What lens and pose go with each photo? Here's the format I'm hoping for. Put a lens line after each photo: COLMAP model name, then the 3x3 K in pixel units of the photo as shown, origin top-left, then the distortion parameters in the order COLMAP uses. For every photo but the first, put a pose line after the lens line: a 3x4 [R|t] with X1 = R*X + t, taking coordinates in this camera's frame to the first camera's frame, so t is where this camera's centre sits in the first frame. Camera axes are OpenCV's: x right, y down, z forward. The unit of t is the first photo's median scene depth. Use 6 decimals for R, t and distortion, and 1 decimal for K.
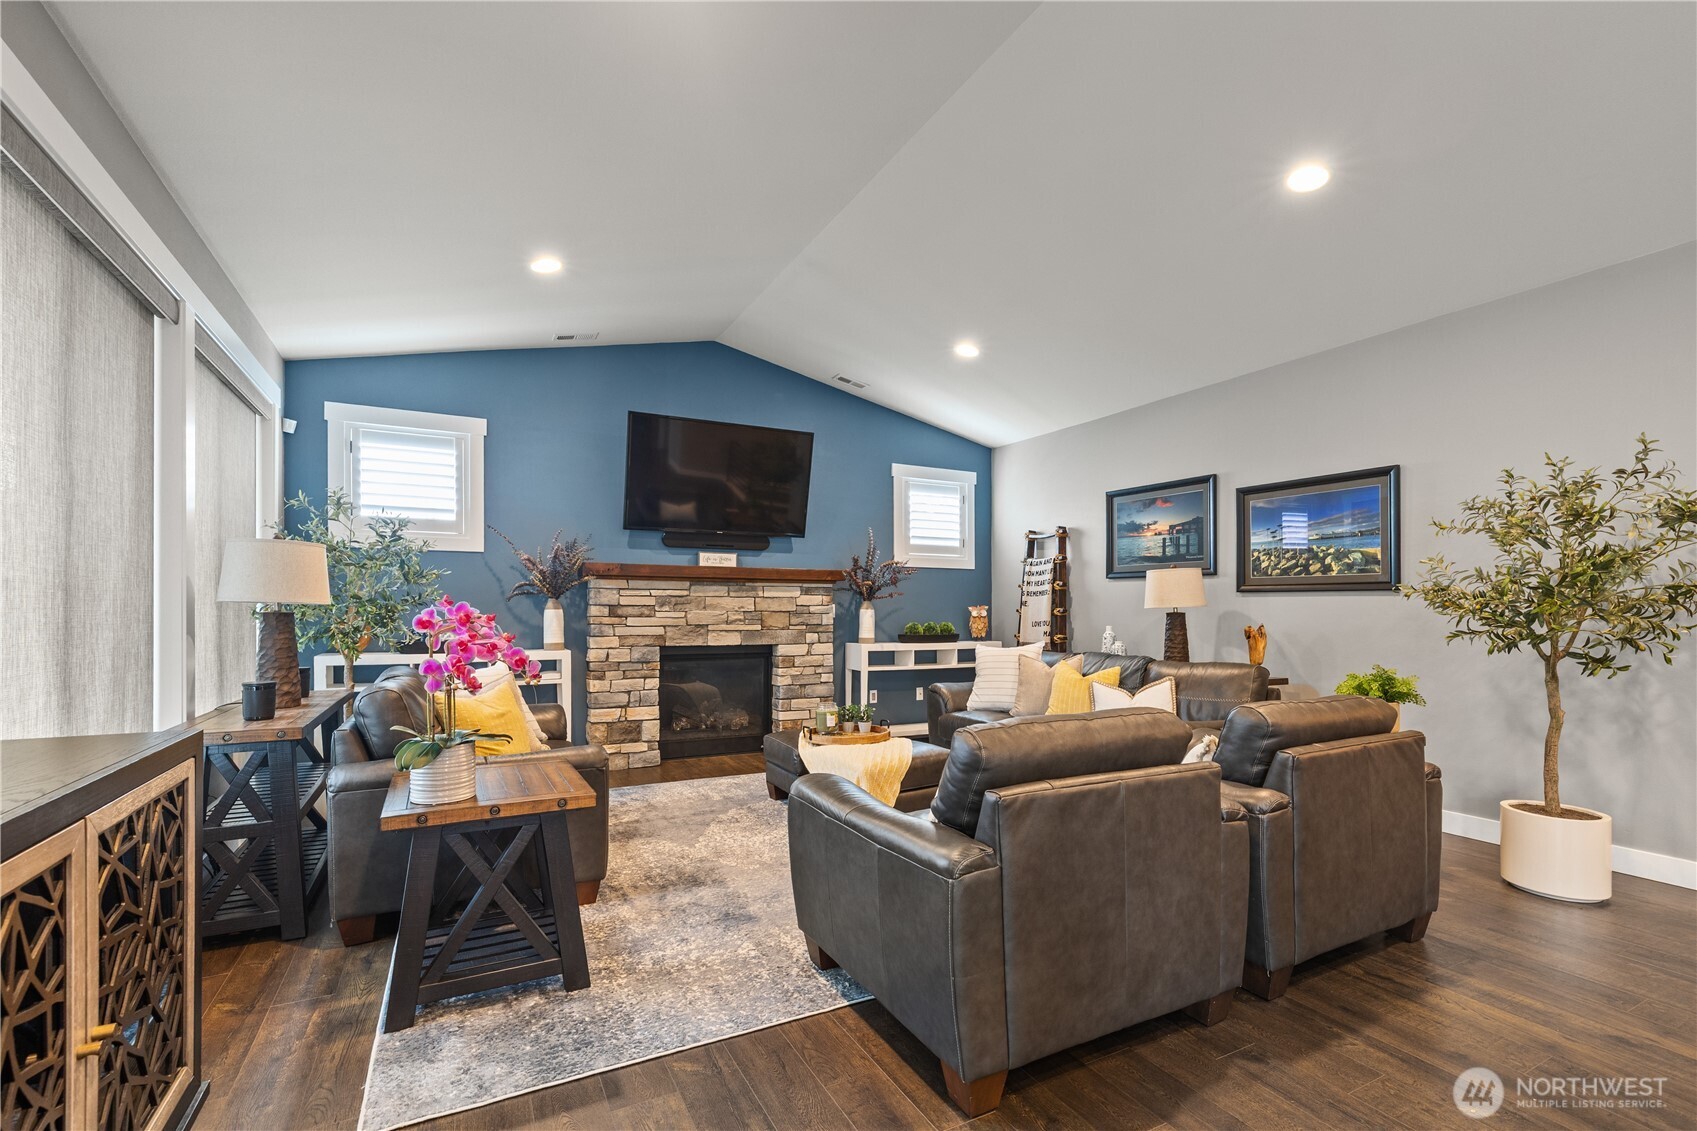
lens RADIAL K [[736.5, 0, 835.1], [0, 736.5, 609.4], [0, 0, 1]] dist [0.001203, 0.000424]
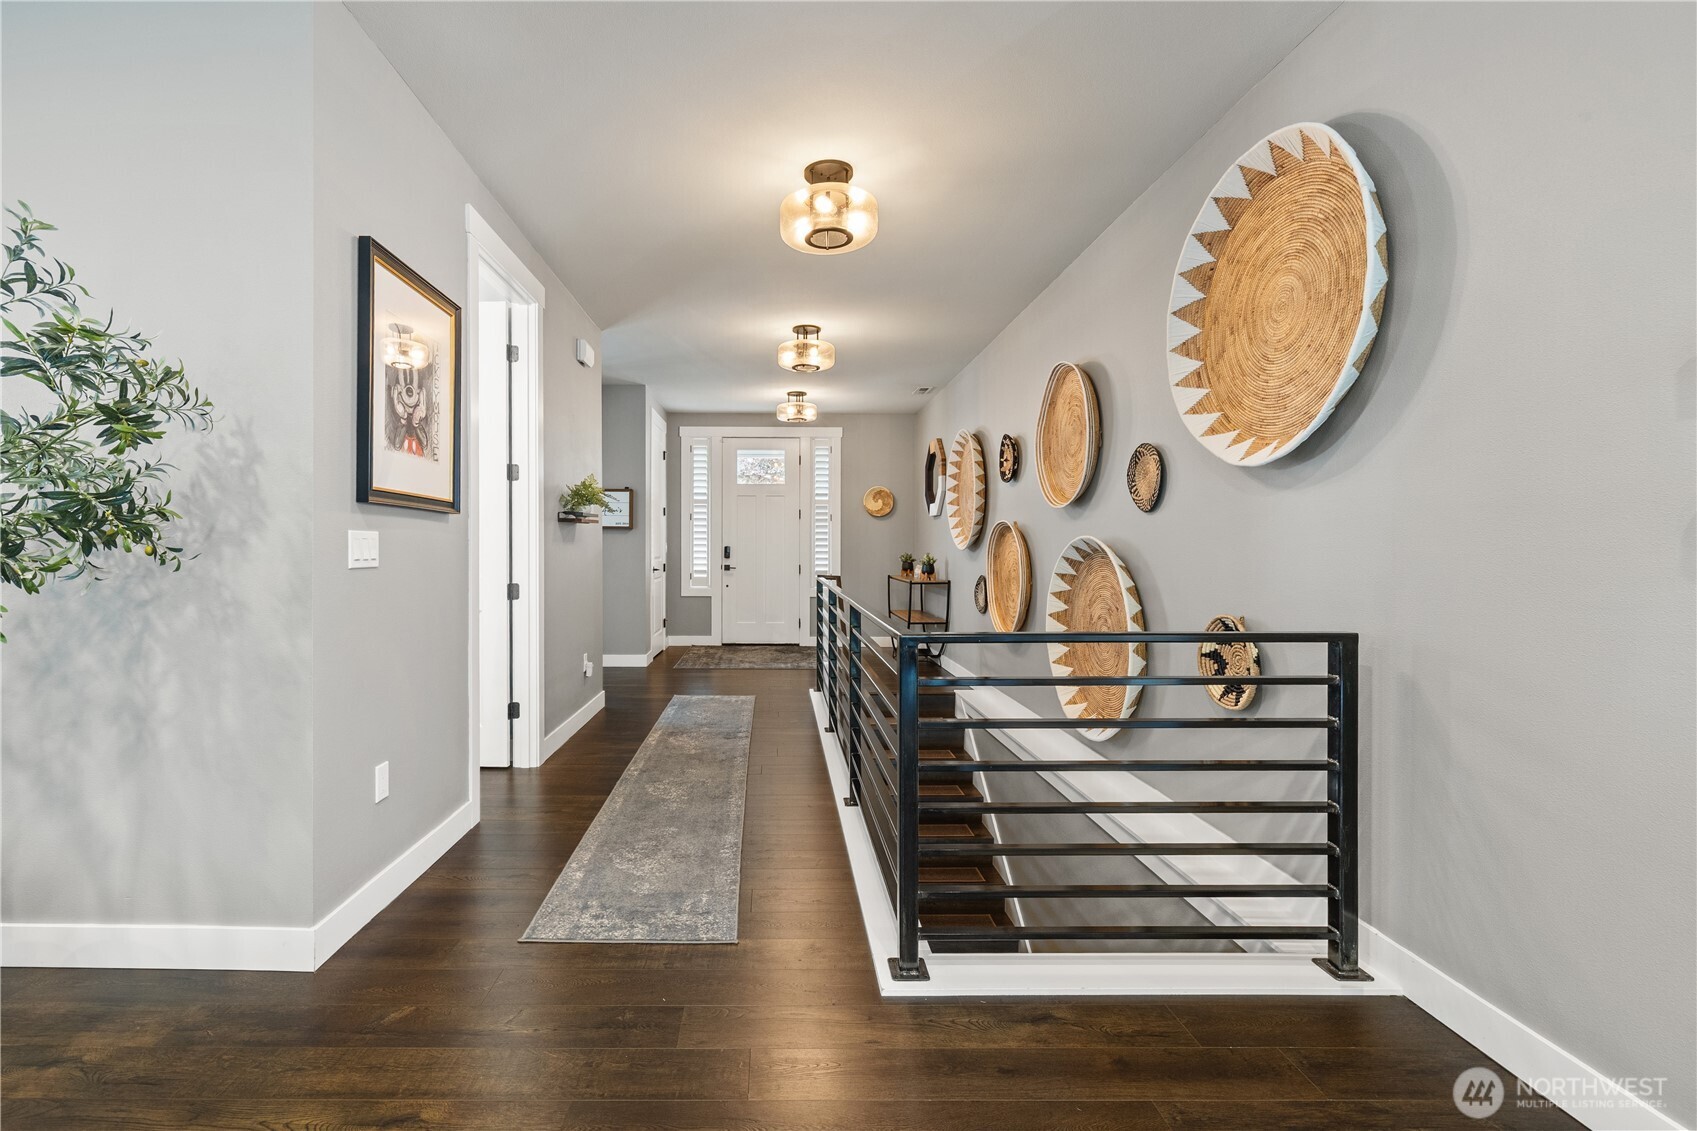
lens RADIAL K [[743.3, 0, 769.0], [0, 743.3, 553.6], [0, 0, 1]] dist [-0.000785, -0.000222]
pose [[0.457736, -0.003518, 0.889081, 0.448629], [-0.007204, 0.999945, 0.007666, 0.002666], [-0.889059, -0.009914, 0.457685, 0.141754]]
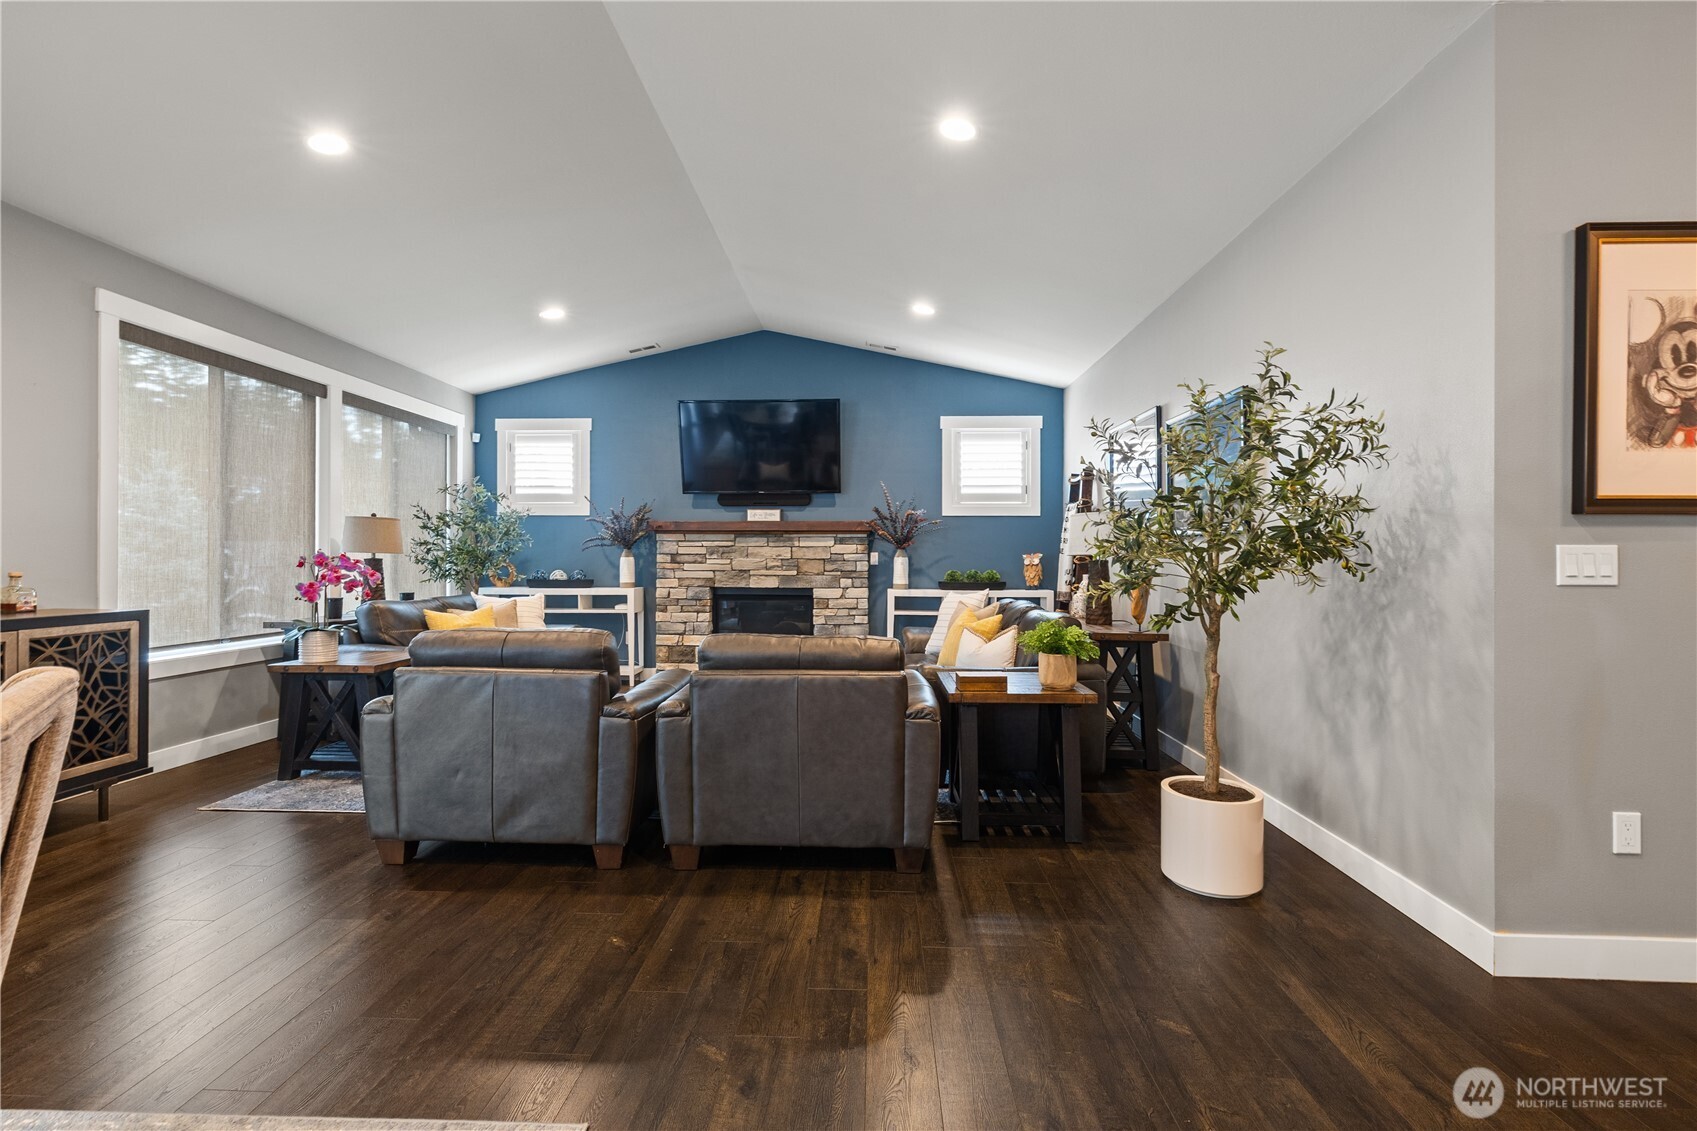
lens RADIAL K [[752.9, 0, 846.4], [0, 752.9, 559.9], [0, 0, 1]] dist [-0.000175, 0.000006]
pose [[0.869483, 0.001090, -0.493962, 0.572529], [-0.000144, 0.999998, 0.001953, 0.001861], [0.493964, -0.001627, 0.869481, 0.014579]]
